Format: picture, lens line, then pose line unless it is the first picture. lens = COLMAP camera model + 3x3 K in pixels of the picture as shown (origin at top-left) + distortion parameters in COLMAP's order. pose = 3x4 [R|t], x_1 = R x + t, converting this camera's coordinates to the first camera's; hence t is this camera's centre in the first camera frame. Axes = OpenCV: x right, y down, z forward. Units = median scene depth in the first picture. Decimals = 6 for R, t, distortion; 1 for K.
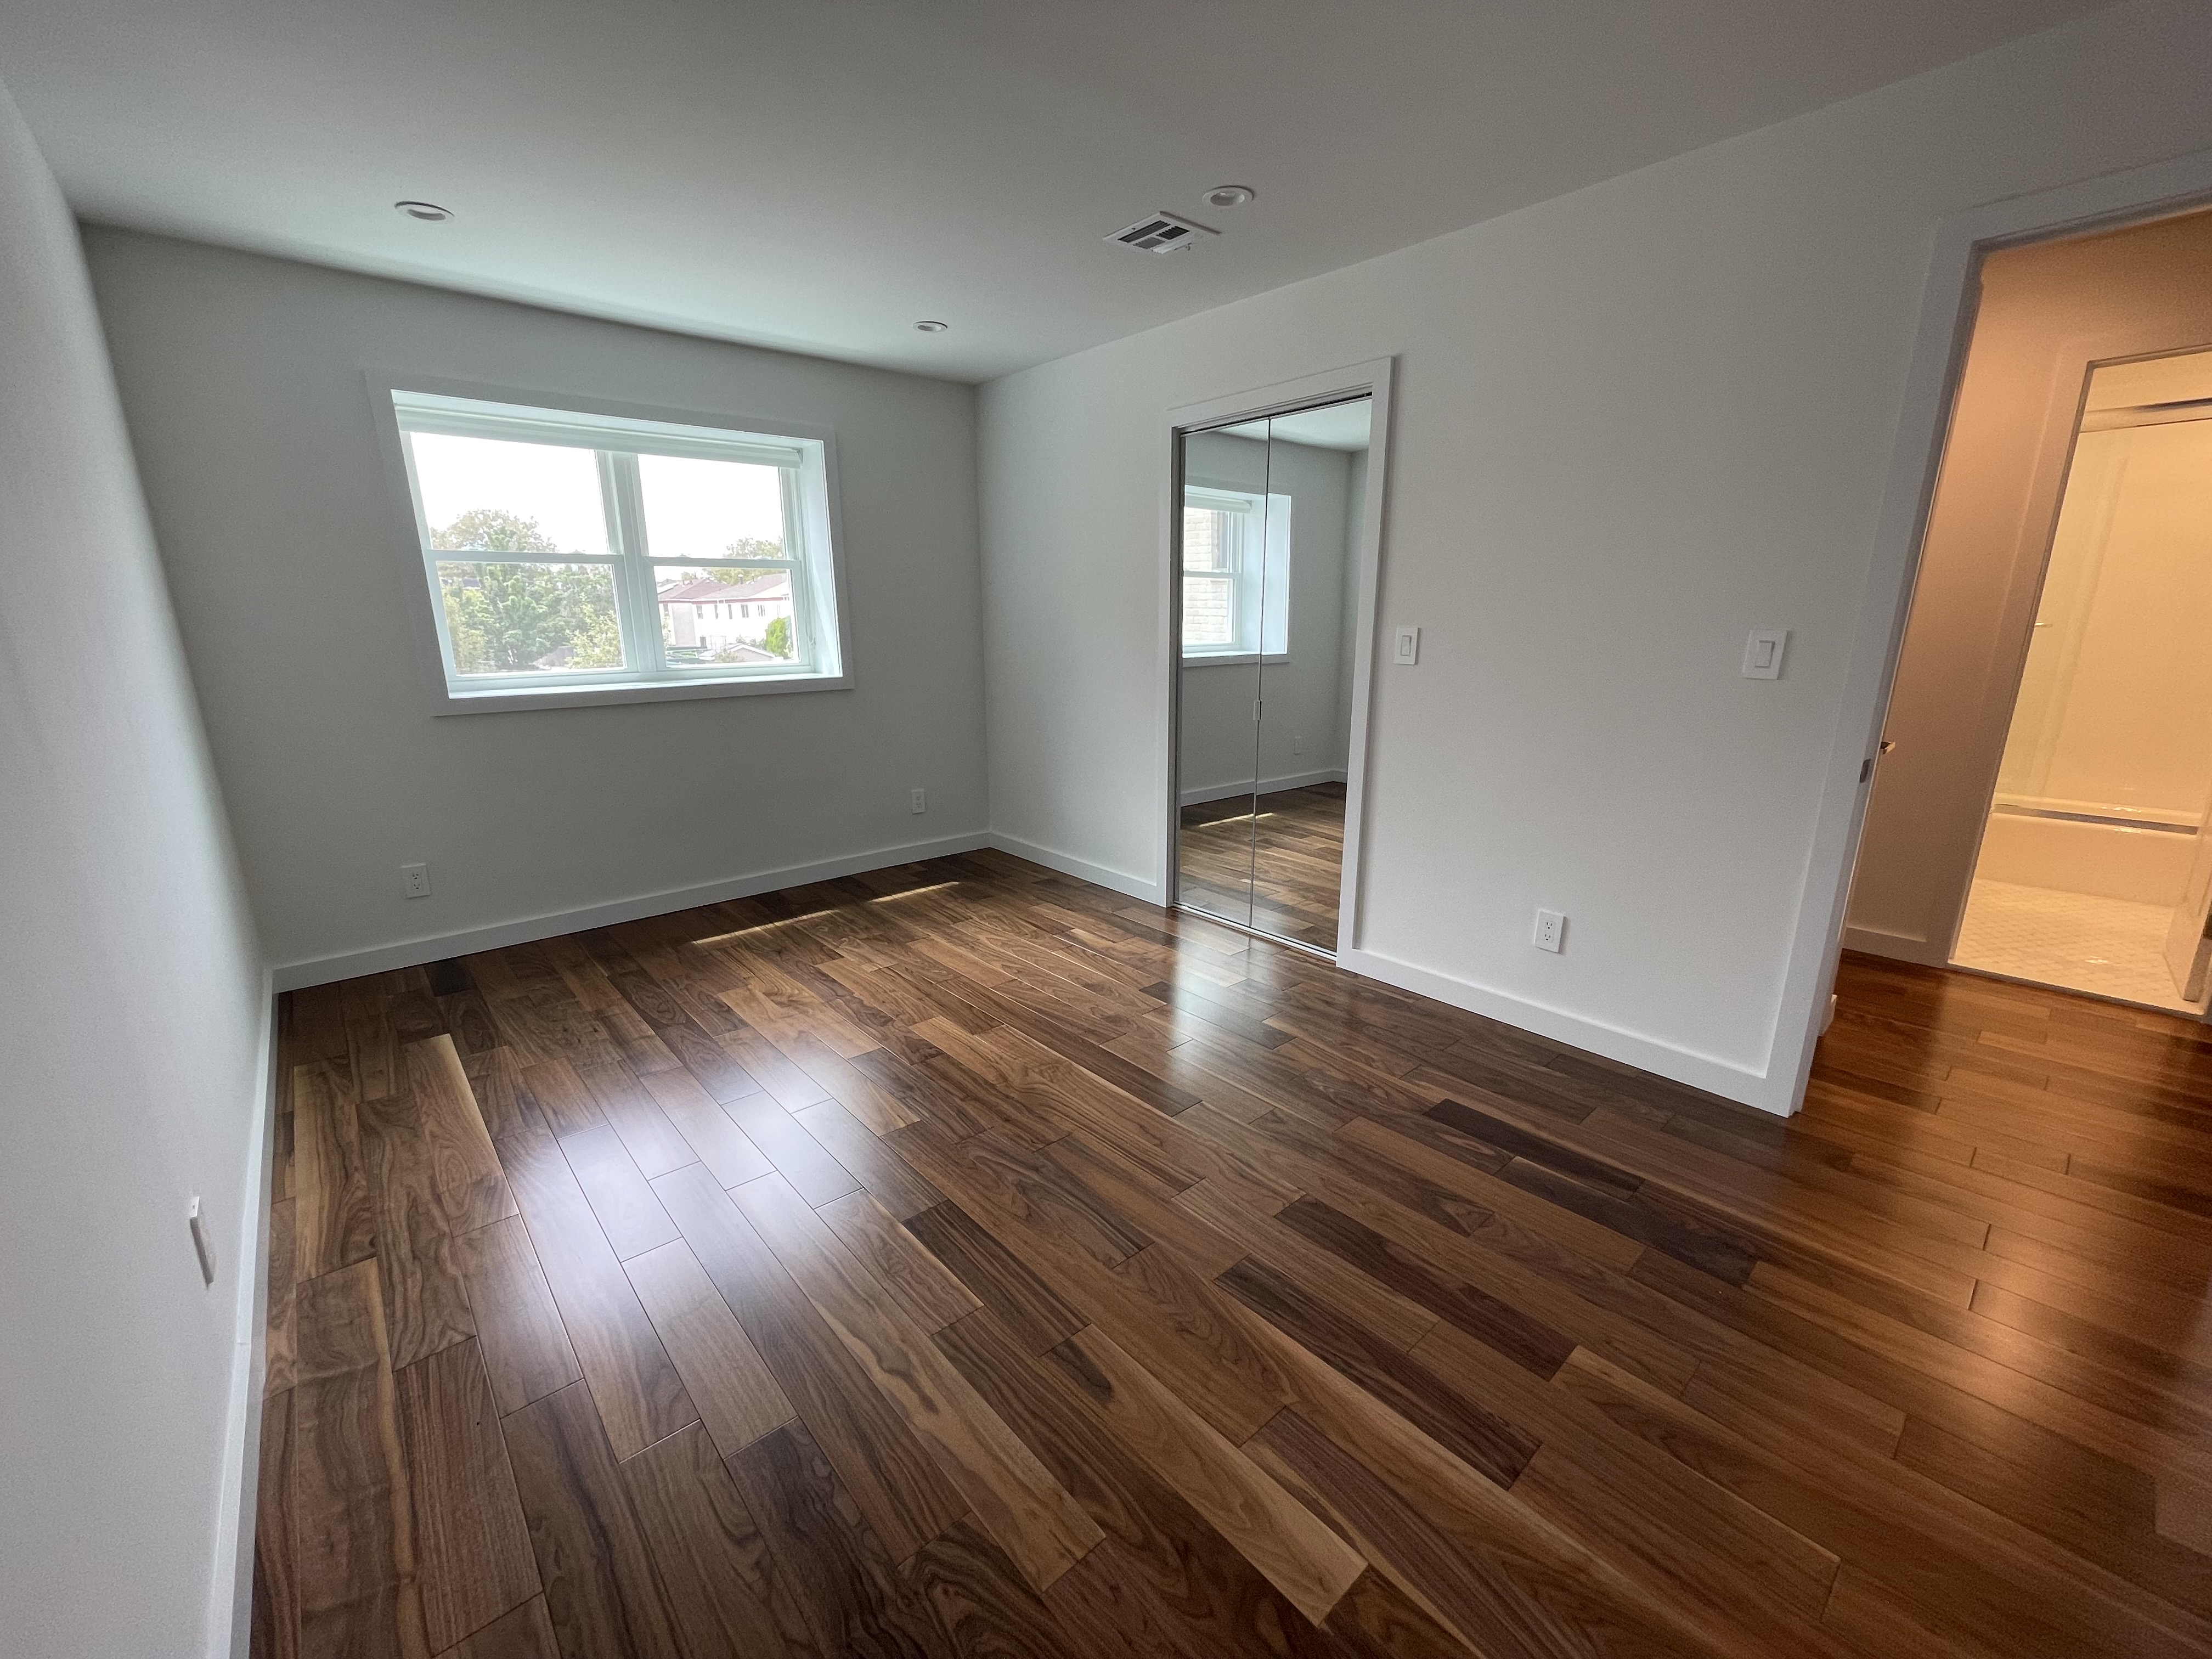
lens RADIAL K [[893.6, 0, 1101.3], [0, 893.6, 835.2], [0, 0, 1]] dist [-0.002689, 0.001732]
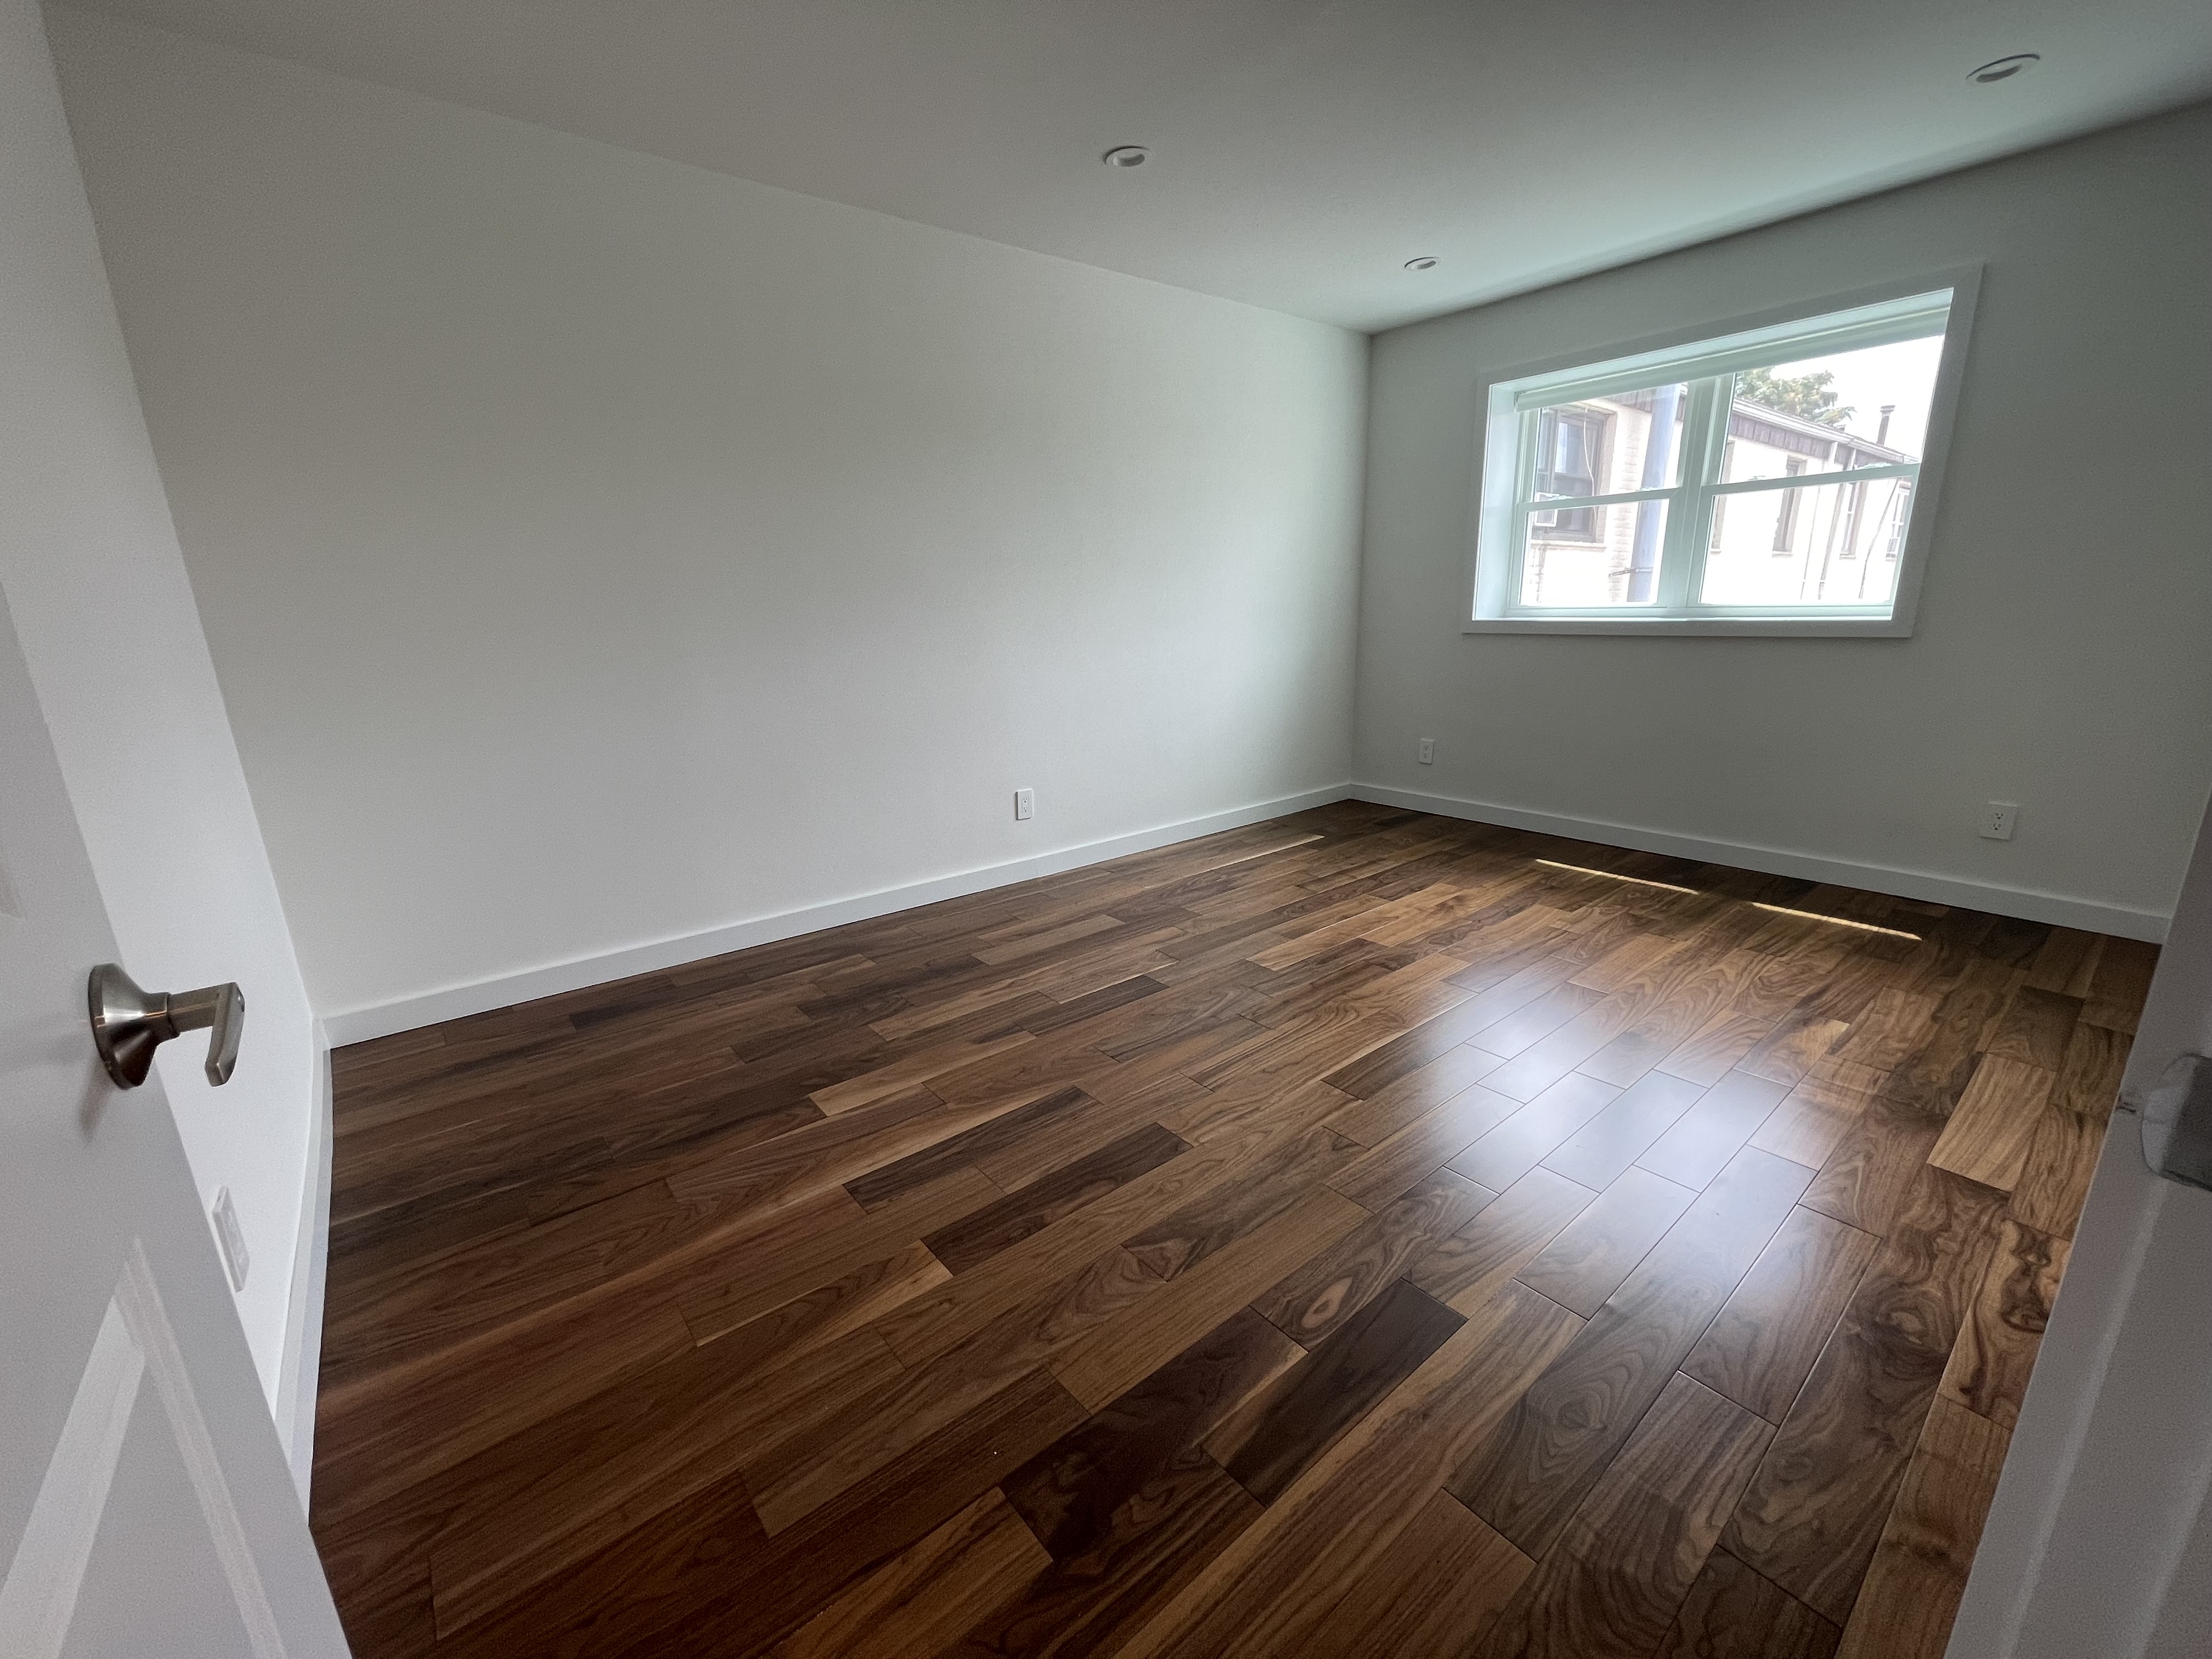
lens RADIAL K [[893.6, 0, 1089.1], [0, 893.6, 839.0], [0, 0, 1]] dist [-0.002689, 0.001732]
pose [[-0.041554, 0.264405, -0.963516, 0.653556], [-0.217574, 0.938812, 0.267009, -0.080292], [0.975159, 0.220732, 0.018517, 0.499351]]
